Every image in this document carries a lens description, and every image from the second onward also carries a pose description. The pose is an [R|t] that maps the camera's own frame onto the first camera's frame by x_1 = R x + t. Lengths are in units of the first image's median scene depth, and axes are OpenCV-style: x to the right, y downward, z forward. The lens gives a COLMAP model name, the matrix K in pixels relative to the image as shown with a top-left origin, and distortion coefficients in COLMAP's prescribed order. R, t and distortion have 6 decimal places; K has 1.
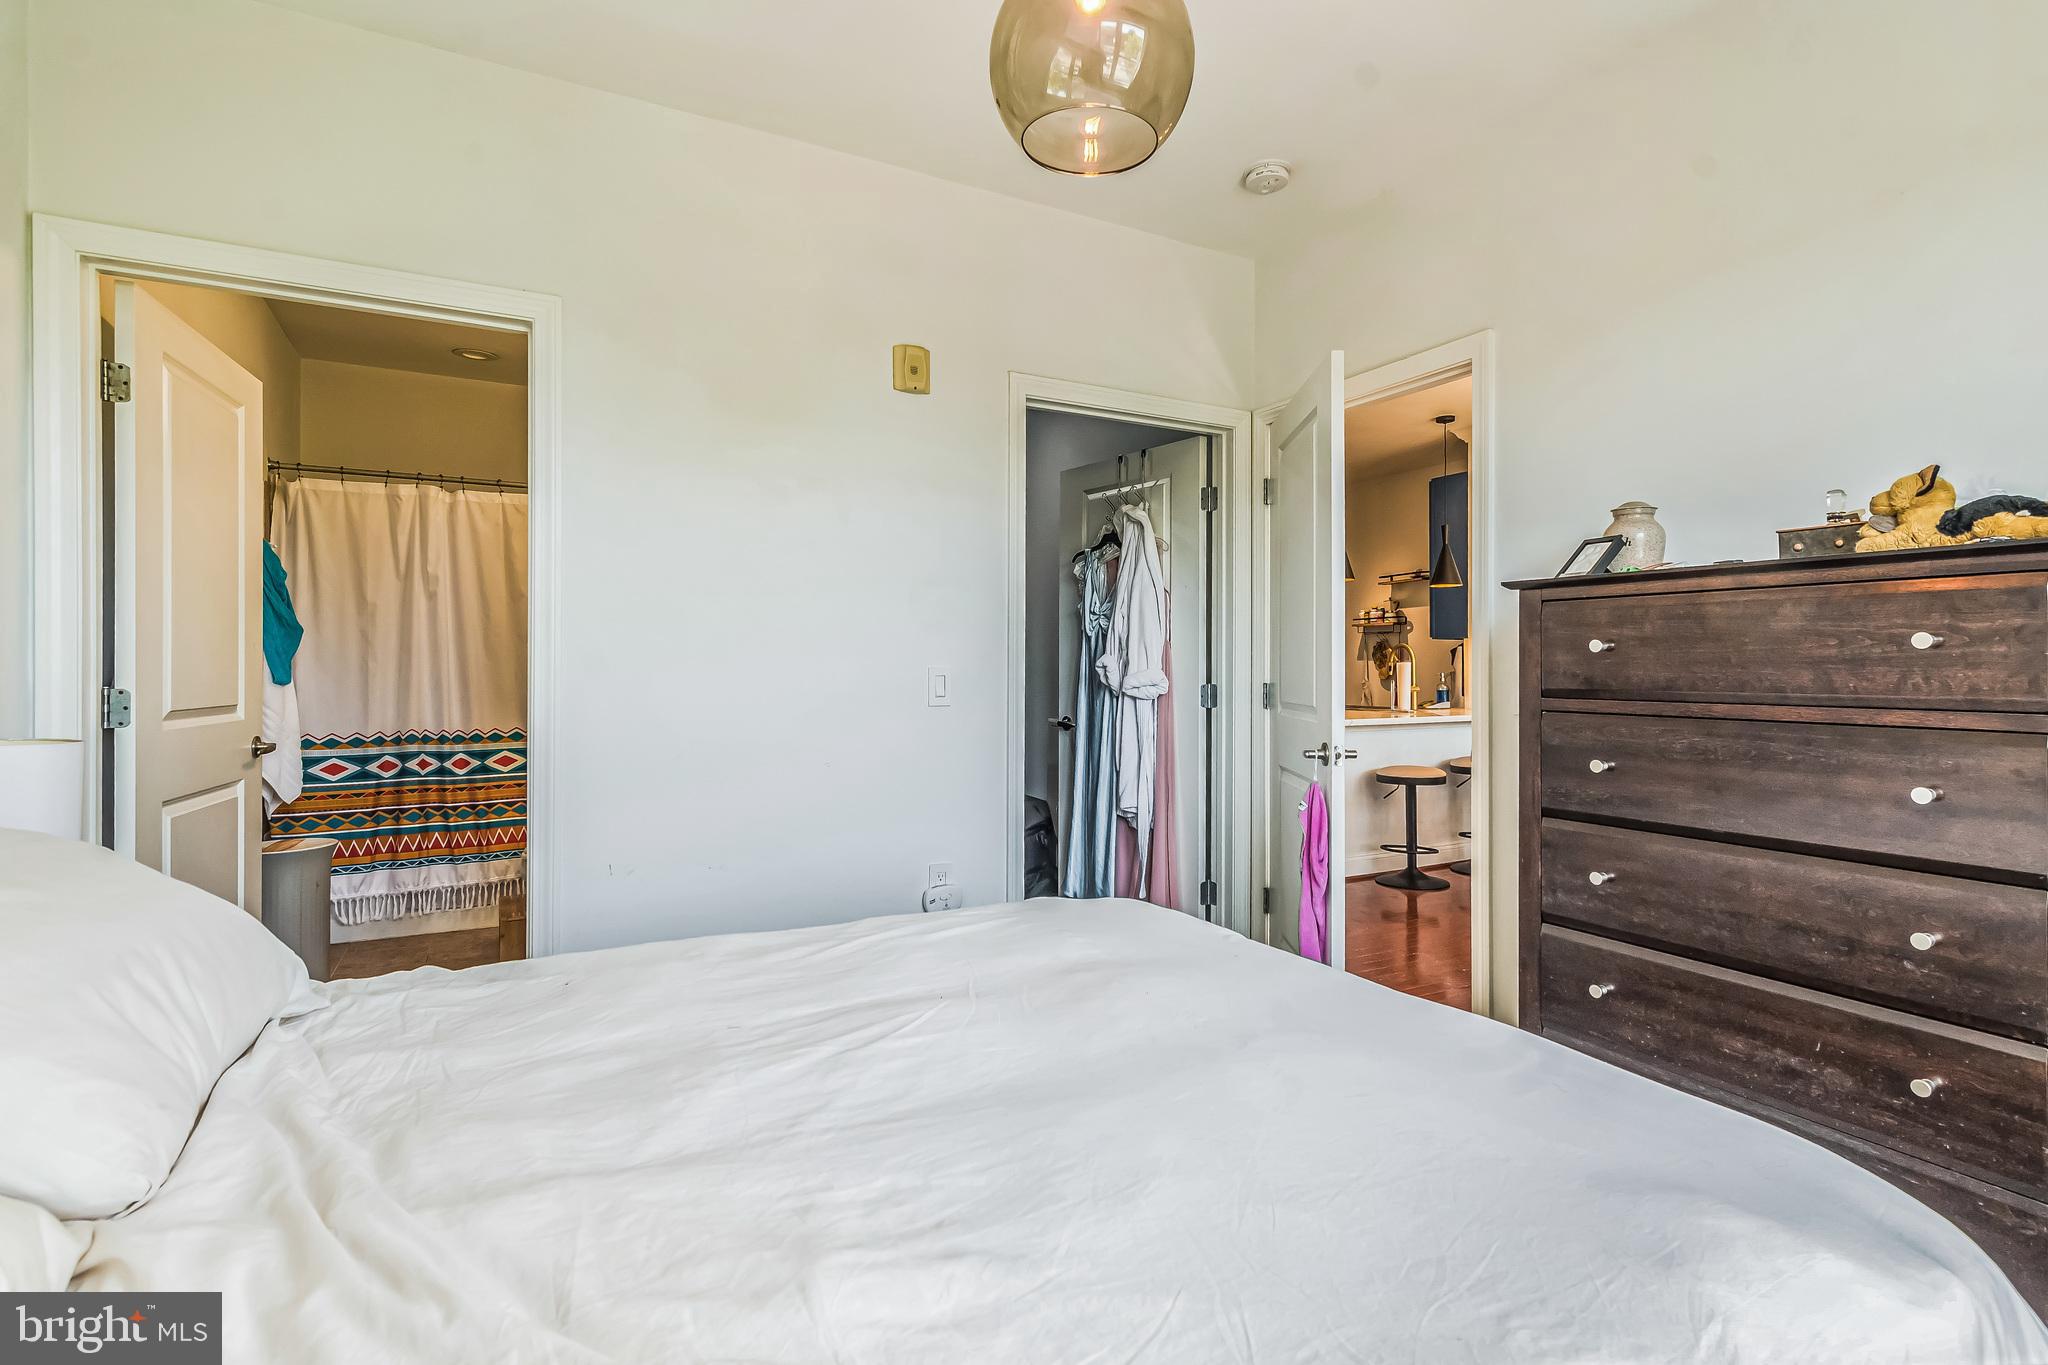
lens RADIAL K [[933.7, 0, 1008.3], [0, 933.7, 675.0], [0, 0, 1]] dist [-0.000421, -0.000206]
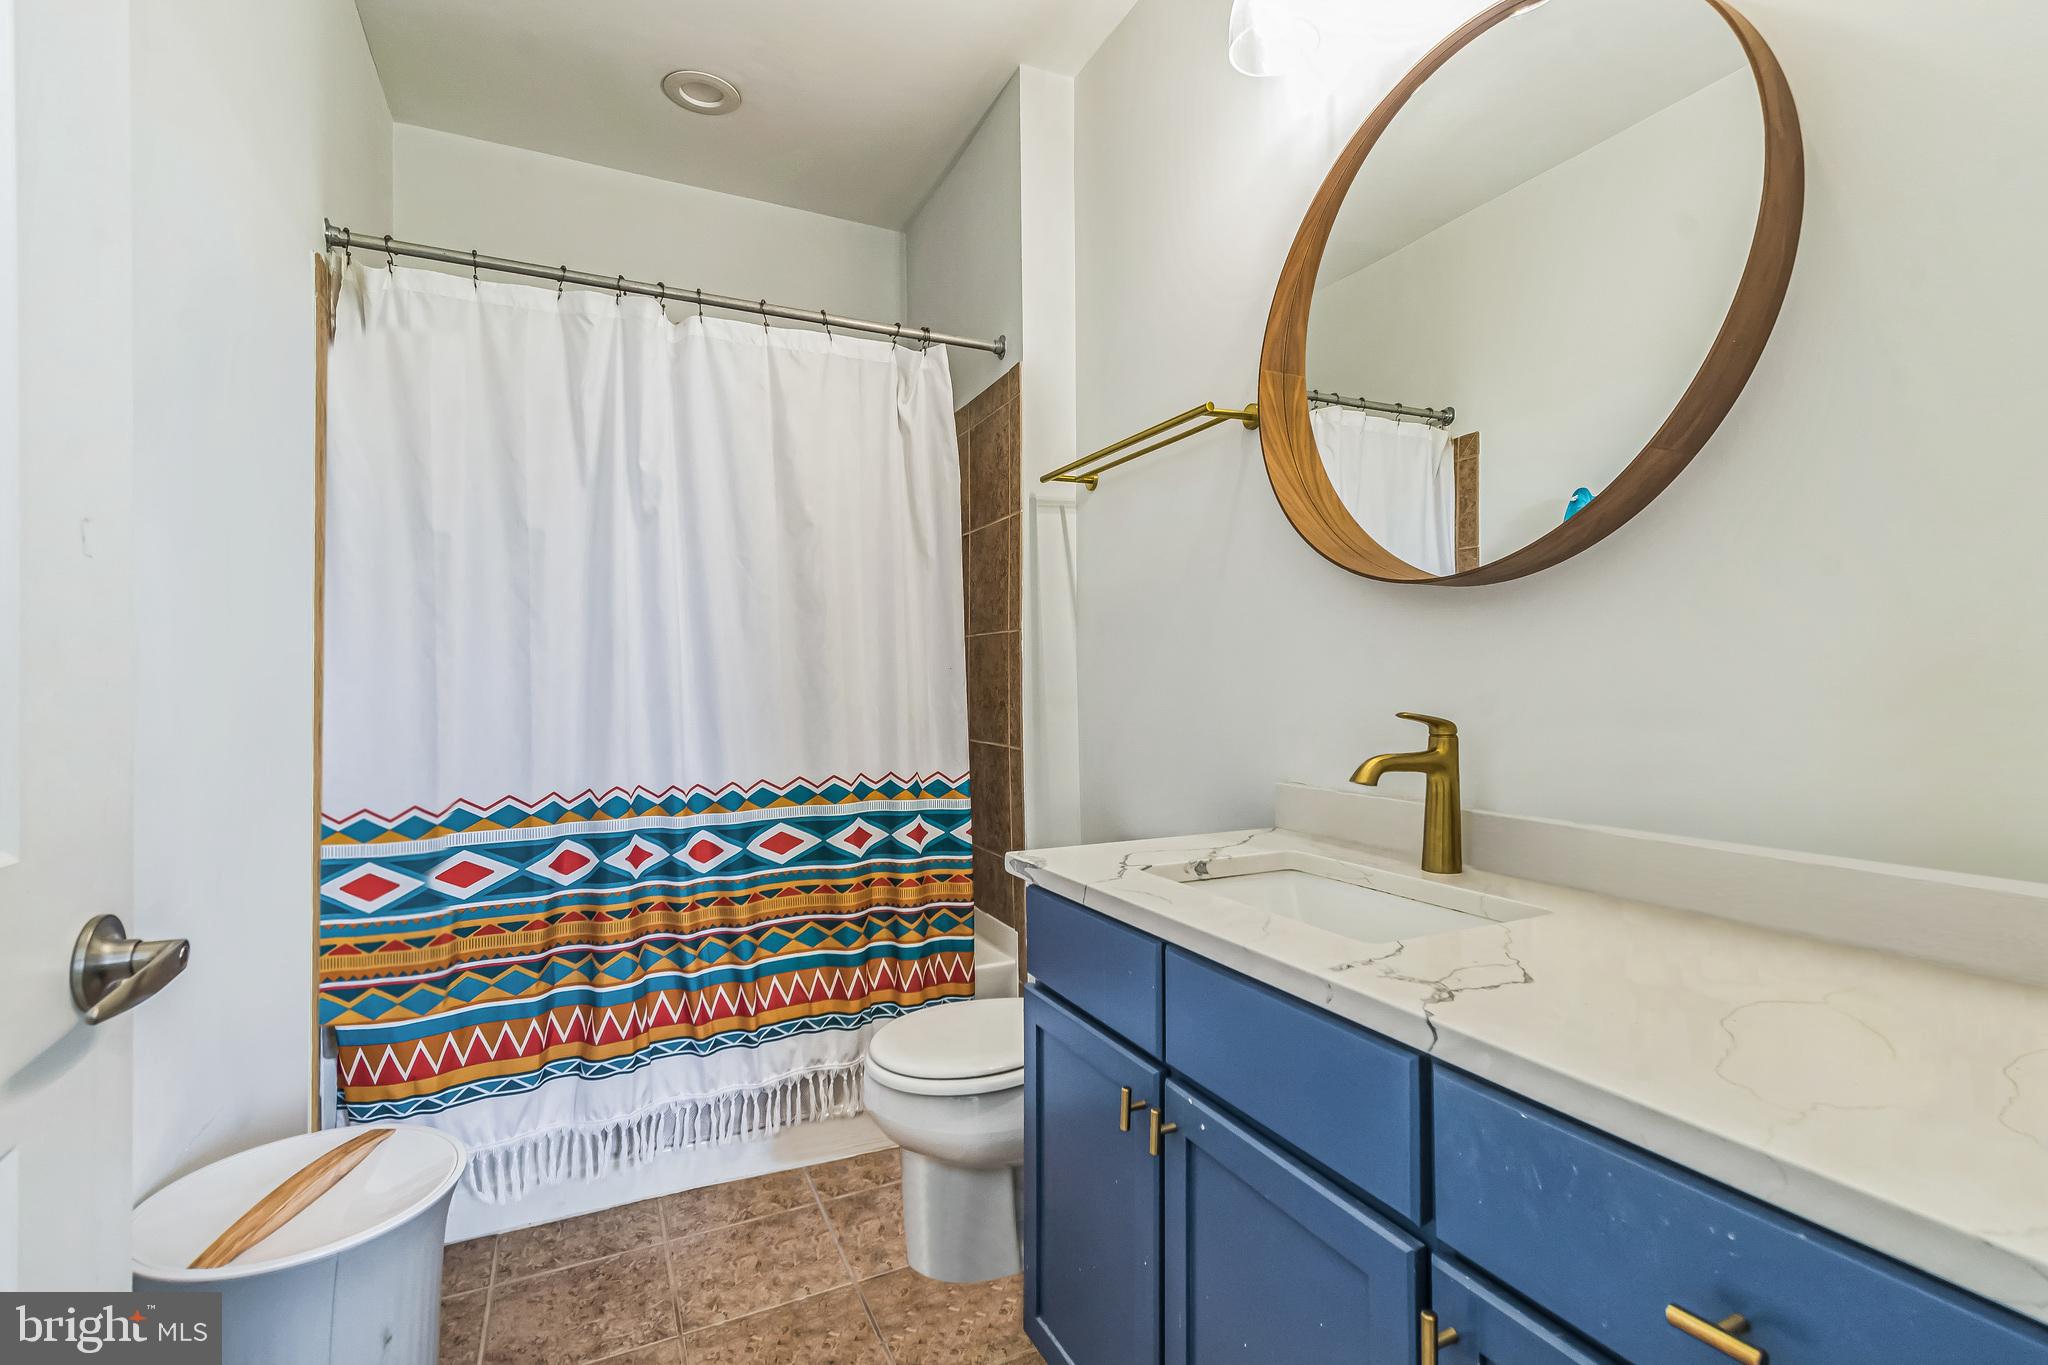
lens RADIAL K [[933.7, 0, 1042.7], [0, 933.7, 688.0], [0, 0, 1]] dist [-0.000421, -0.000206]
pose [[0.997206, -0.014606, -0.073258, -0.376916], [0.014050, 0.999869, -0.008095, 0.013509], [0.073367, 0.007043, 0.997280, 0.524898]]
